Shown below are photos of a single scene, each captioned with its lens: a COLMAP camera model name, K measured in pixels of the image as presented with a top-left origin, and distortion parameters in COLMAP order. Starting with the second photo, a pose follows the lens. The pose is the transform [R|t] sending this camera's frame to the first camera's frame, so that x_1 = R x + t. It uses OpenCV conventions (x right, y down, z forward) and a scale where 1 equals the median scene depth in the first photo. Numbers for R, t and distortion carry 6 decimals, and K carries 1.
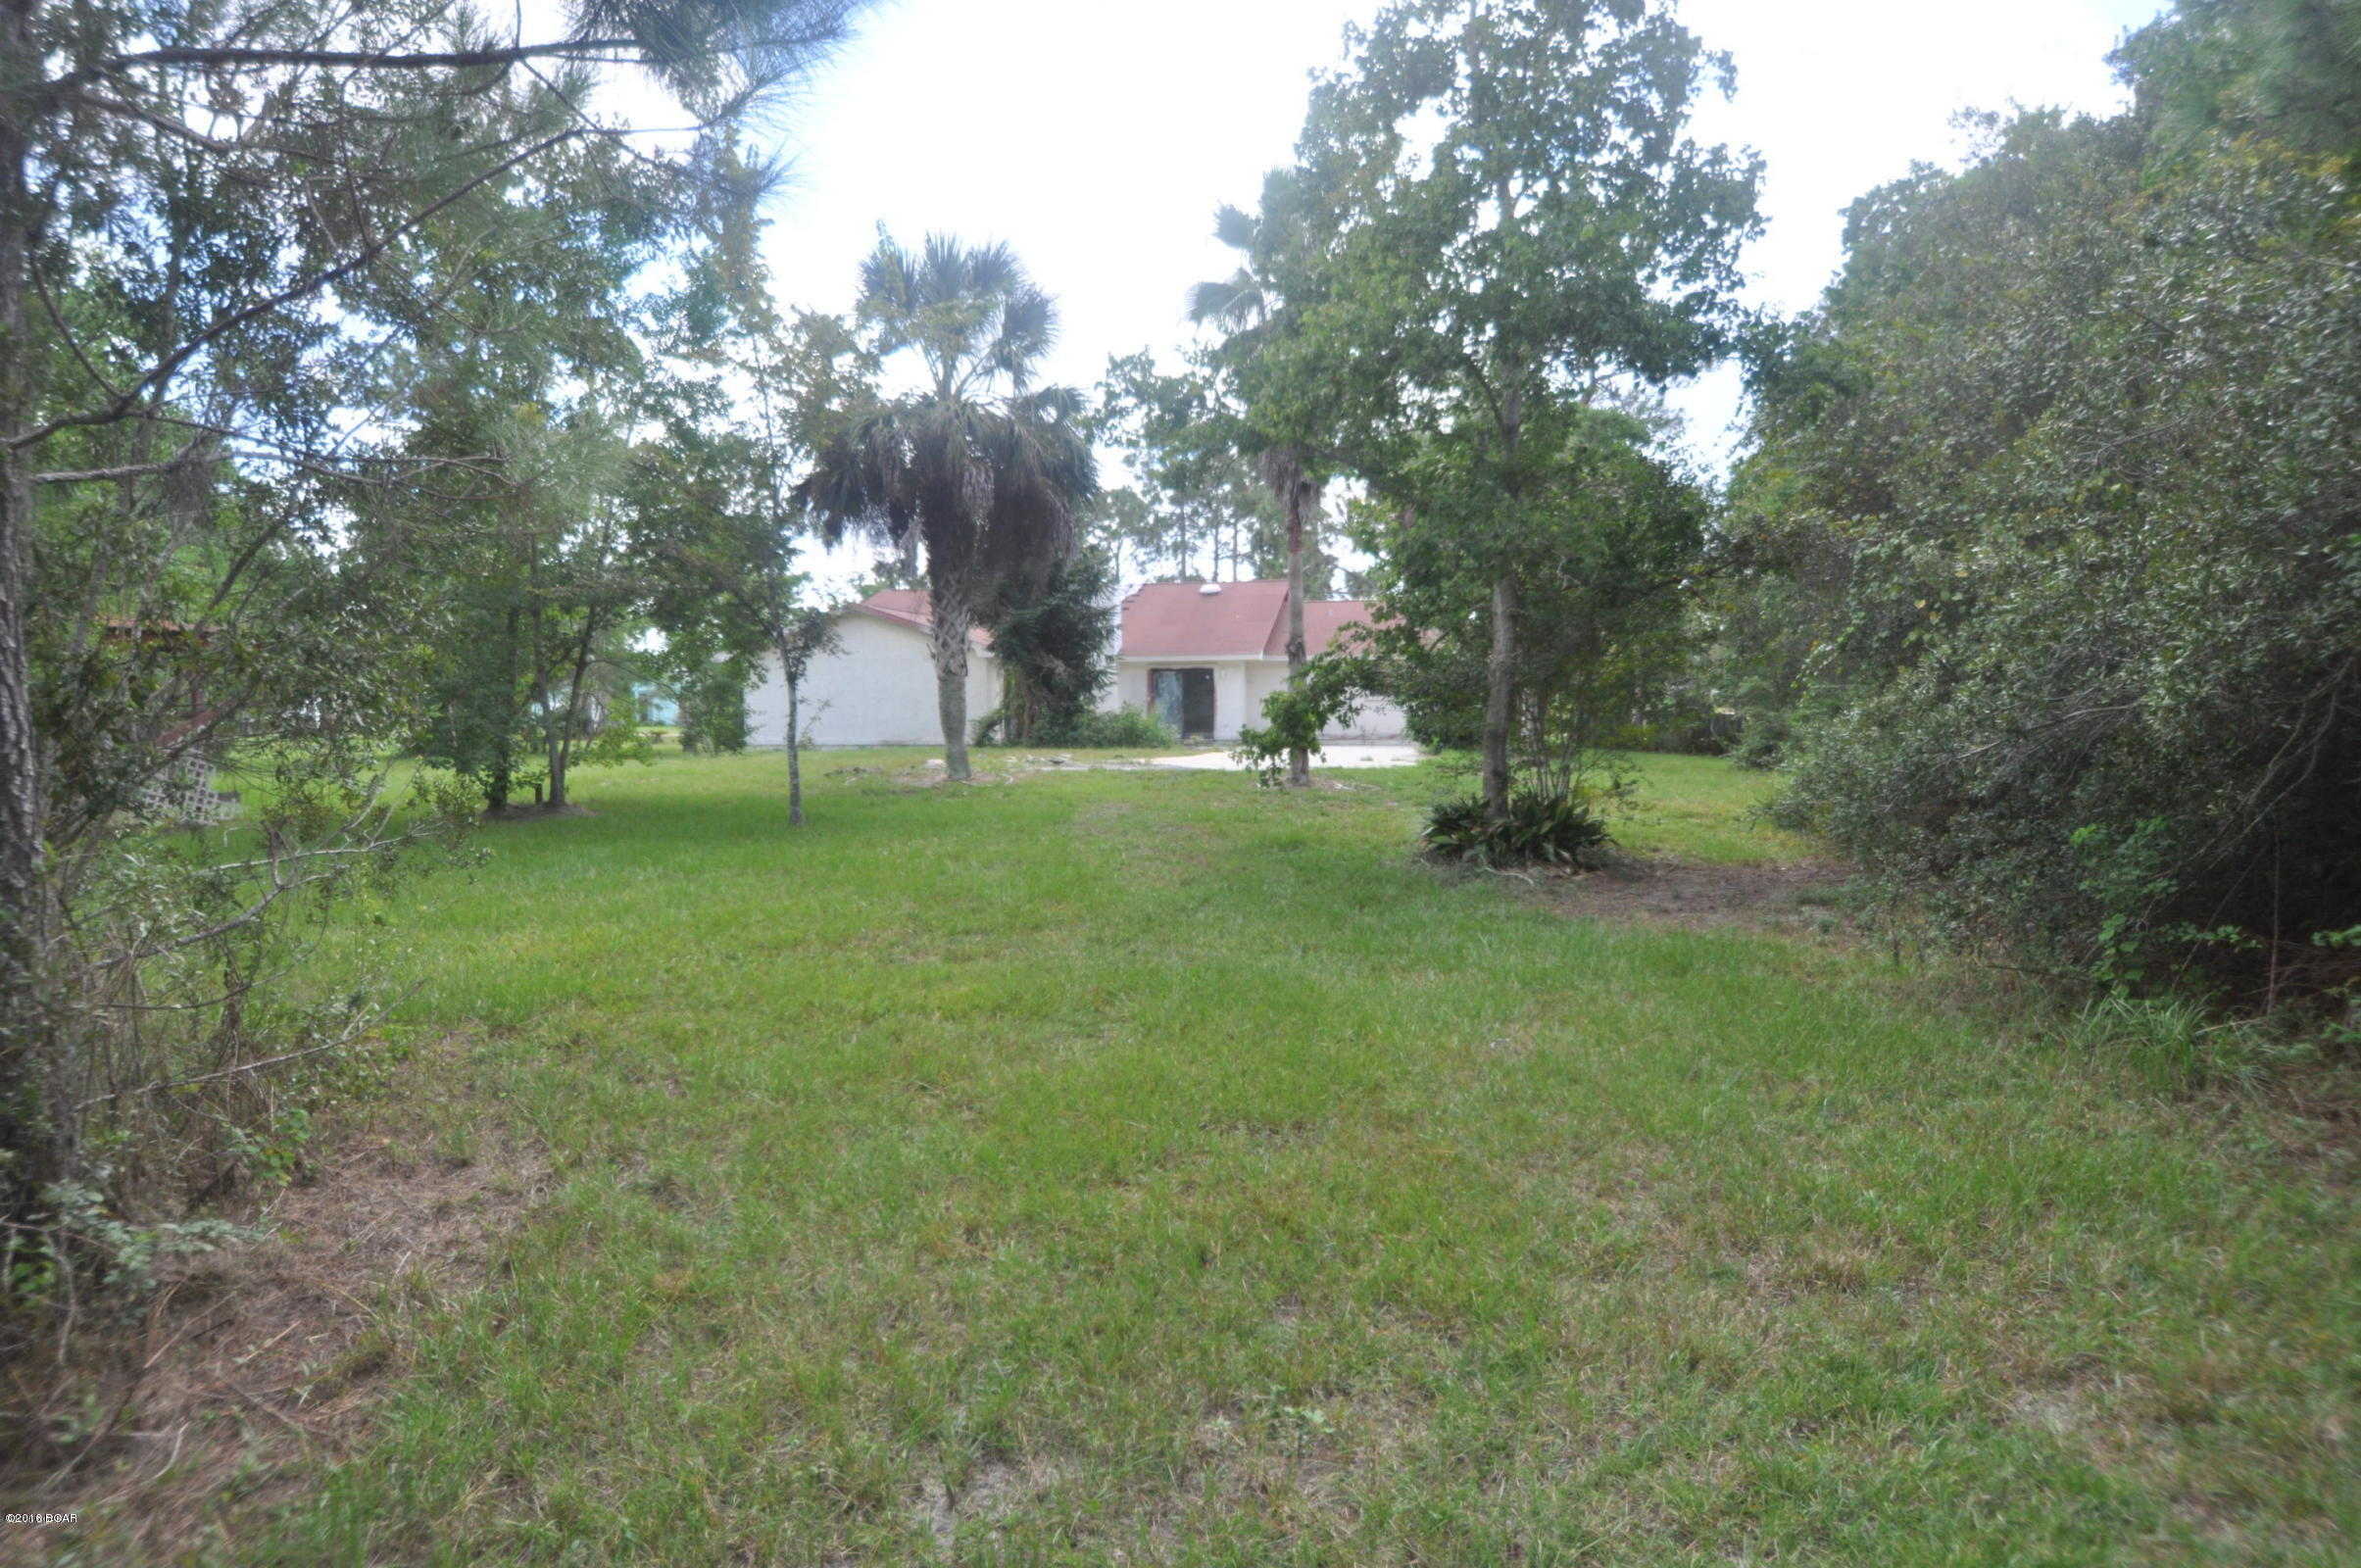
lens RADIAL K [[1345.6, 0, 1180.5], [0, 1345.6, 784.0], [0, 0, 1]] dist [-0.002326, -0.000227]
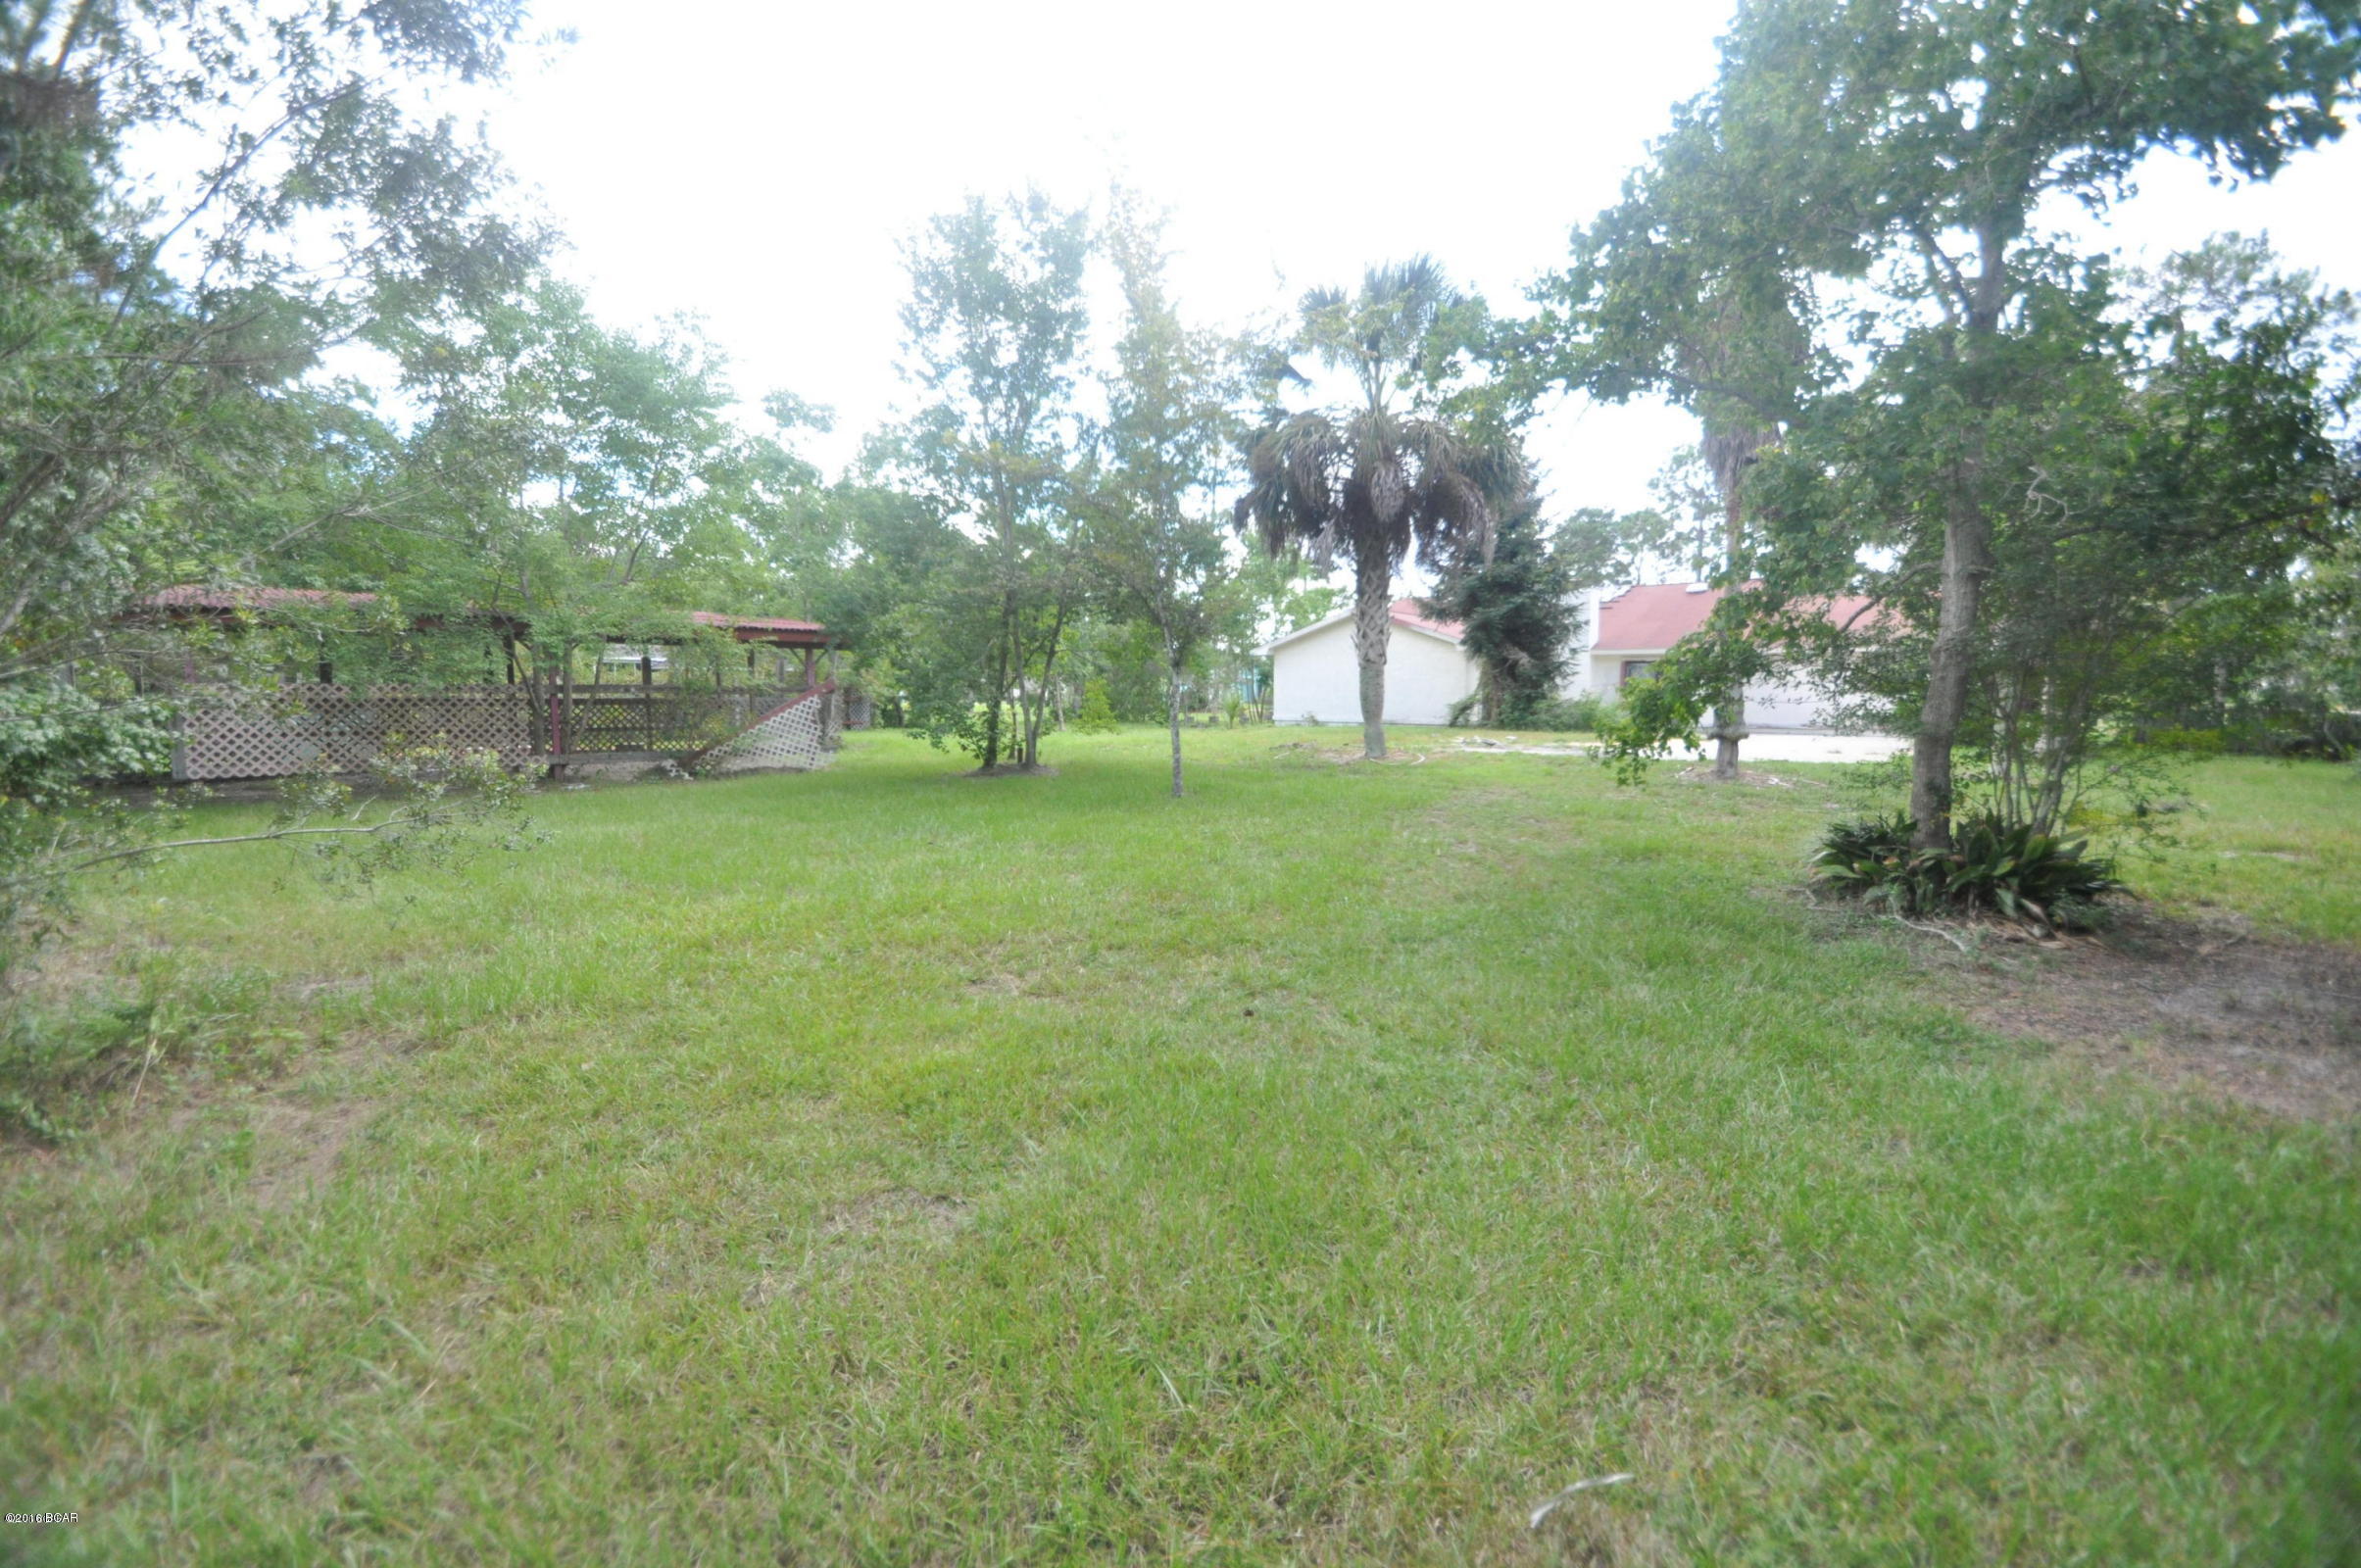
lens RADIAL K [[1025.1, 0, 1155.9], [0, 1025.1, 774.2], [0, 0, 1]] dist [0.001580, -0.009102]
pose [[0.886673, 0.049498, -0.459740, 0.091029], [-0.039033, 0.998717, 0.032247, -0.013880], [0.460746, -0.010648, 0.887468, 0.233773]]
